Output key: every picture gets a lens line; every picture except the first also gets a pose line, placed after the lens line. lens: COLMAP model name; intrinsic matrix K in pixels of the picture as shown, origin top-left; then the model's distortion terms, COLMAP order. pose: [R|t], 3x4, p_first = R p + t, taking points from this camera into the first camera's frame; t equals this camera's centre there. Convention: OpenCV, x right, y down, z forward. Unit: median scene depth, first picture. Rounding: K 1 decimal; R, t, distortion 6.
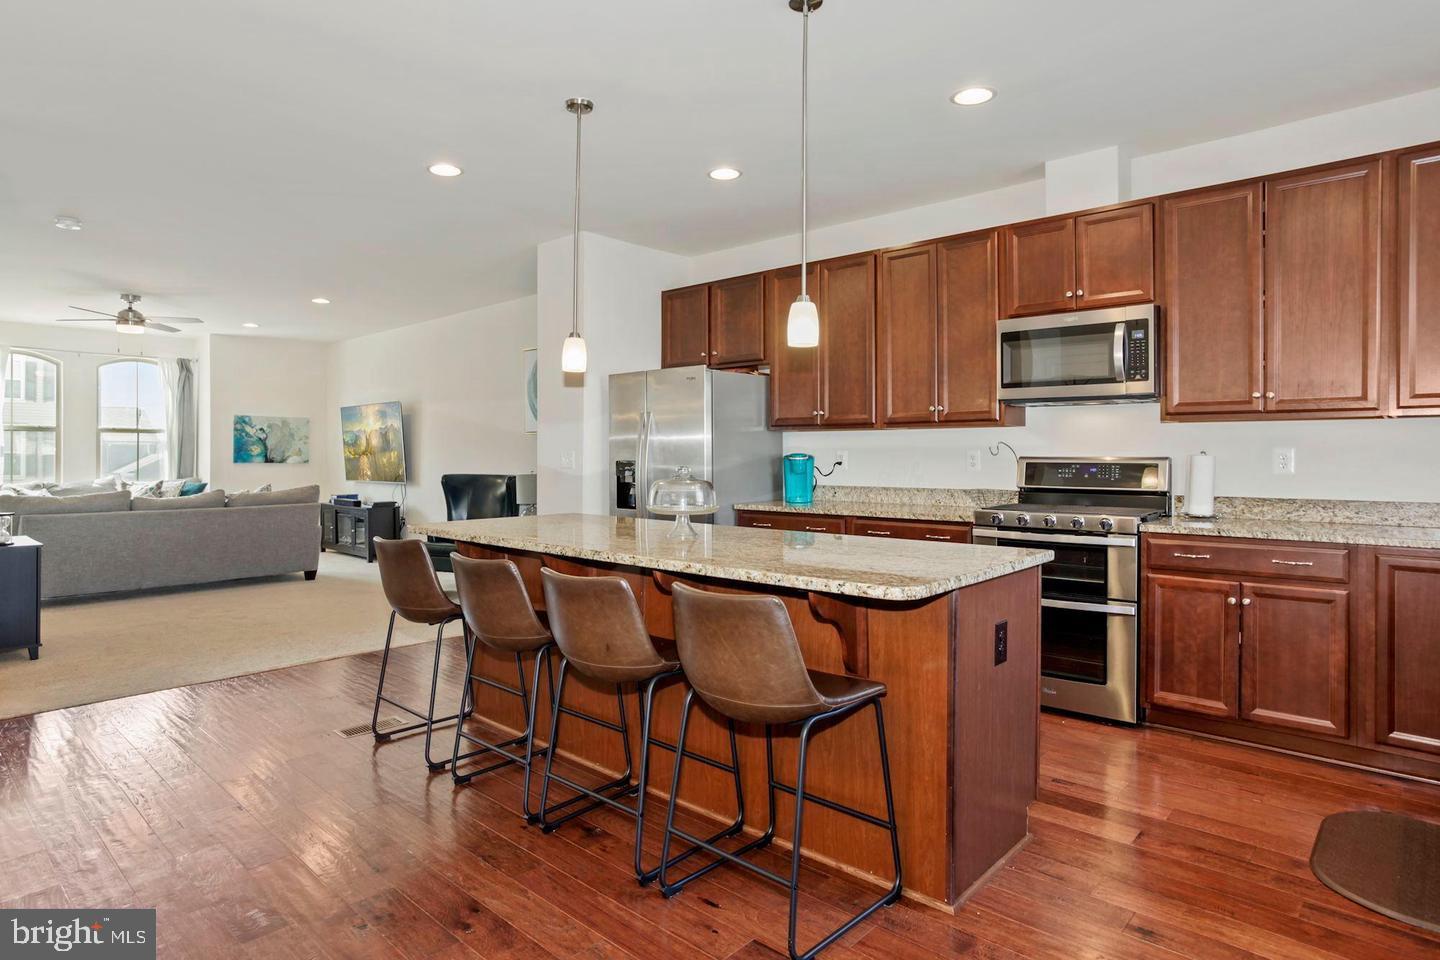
lens RADIAL K [[826.4, 0, 761.1], [0, 826.4, 483.1], [0, 0, 1]] dist [-0.008231, 0.002486]
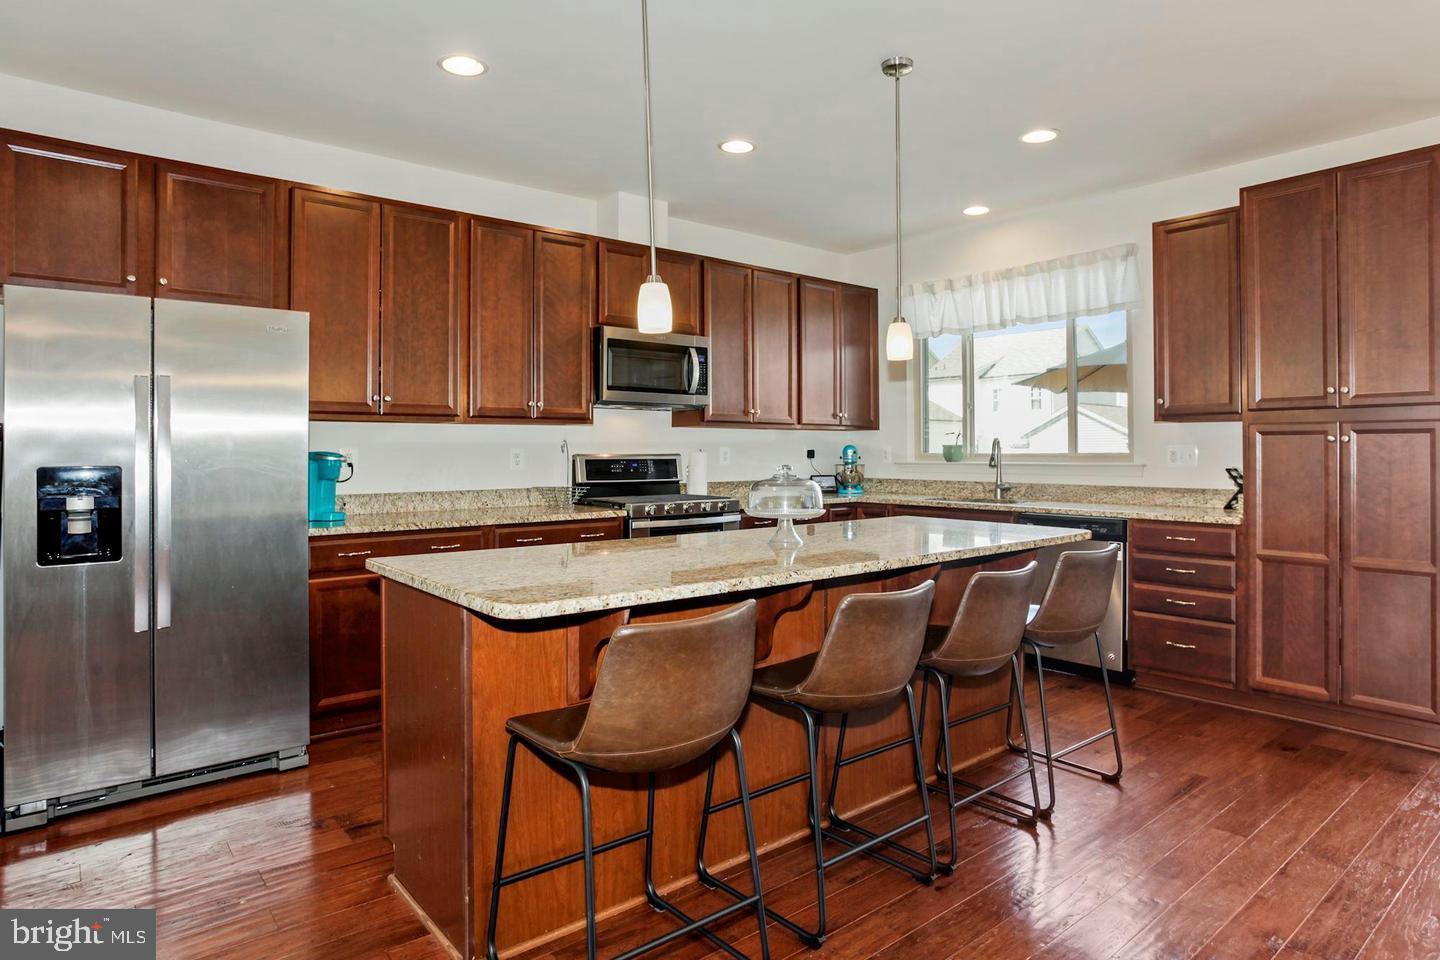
lens RADIAL K [[826.4, 0, 722.0], [0, 826.4, 467.5], [0, 0, 1]] dist [-0.008231, 0.002486]
pose [[0.138948, -0.021601, 0.990064, -0.740503], [0.033691, 0.999286, 0.017074, -0.028078], [-0.989726, 0.030984, 0.139577, 0.697282]]
